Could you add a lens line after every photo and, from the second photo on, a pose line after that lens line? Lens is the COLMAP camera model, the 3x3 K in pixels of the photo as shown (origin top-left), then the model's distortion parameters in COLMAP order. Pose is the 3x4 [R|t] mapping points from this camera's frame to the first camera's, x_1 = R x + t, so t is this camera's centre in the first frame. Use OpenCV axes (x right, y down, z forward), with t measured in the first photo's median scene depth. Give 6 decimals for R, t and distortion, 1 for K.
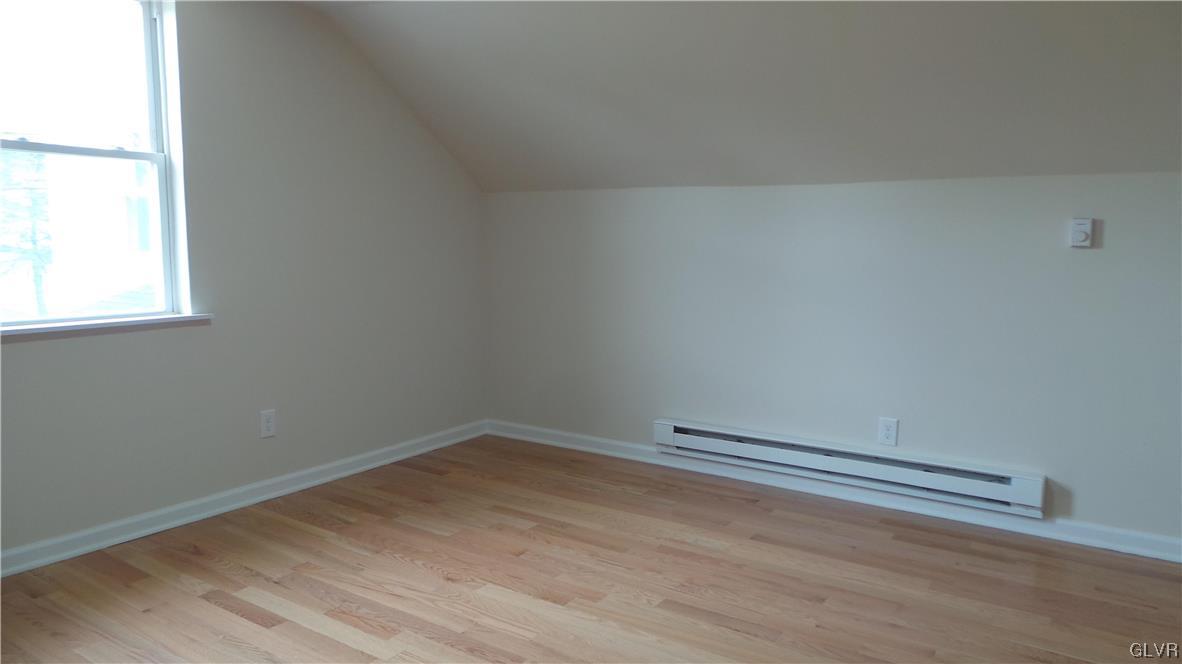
lens RADIAL K [[819.7, 0, 595.7], [0, 819.7, 336.4], [0, 0, 1]] dist [-0.002196, 0.019510]
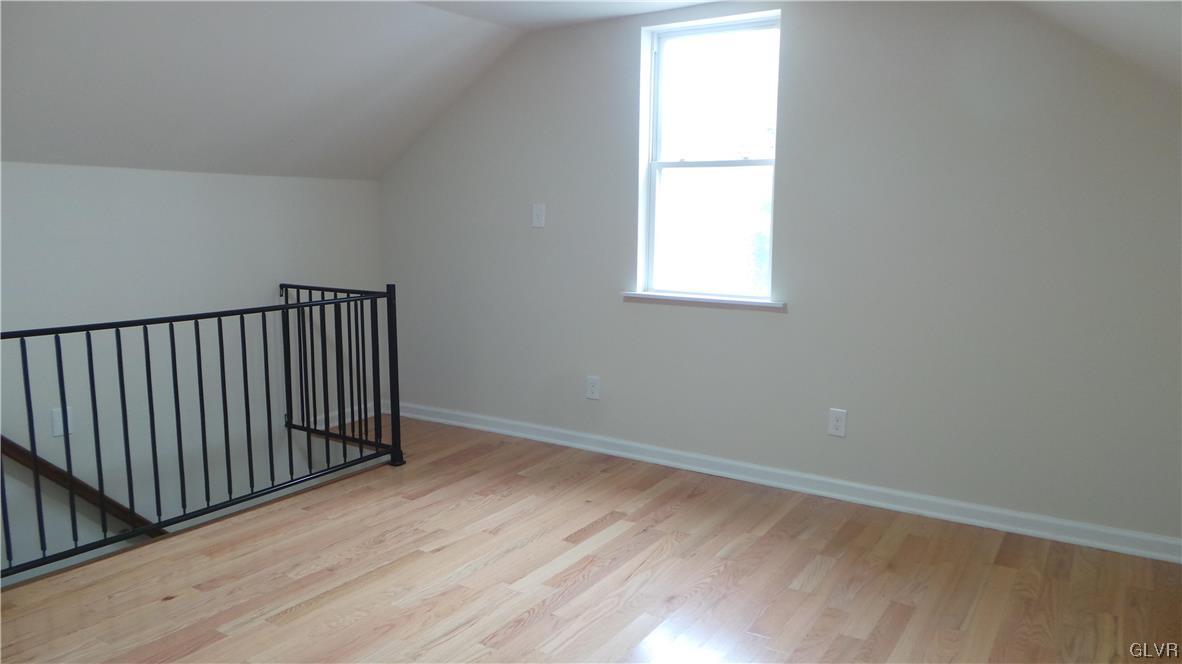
lens RADIAL K [[819.7, 0, 601.2], [0, 819.7, 334.0], [0, 0, 1]] dist [-0.002196, 0.019510]
pose [[0.011589, 0.127932, -0.991715, 0.623007], [-0.132713, 0.983205, 0.125284, -0.093194], [0.991087, 0.130162, 0.028372, 0.755296]]
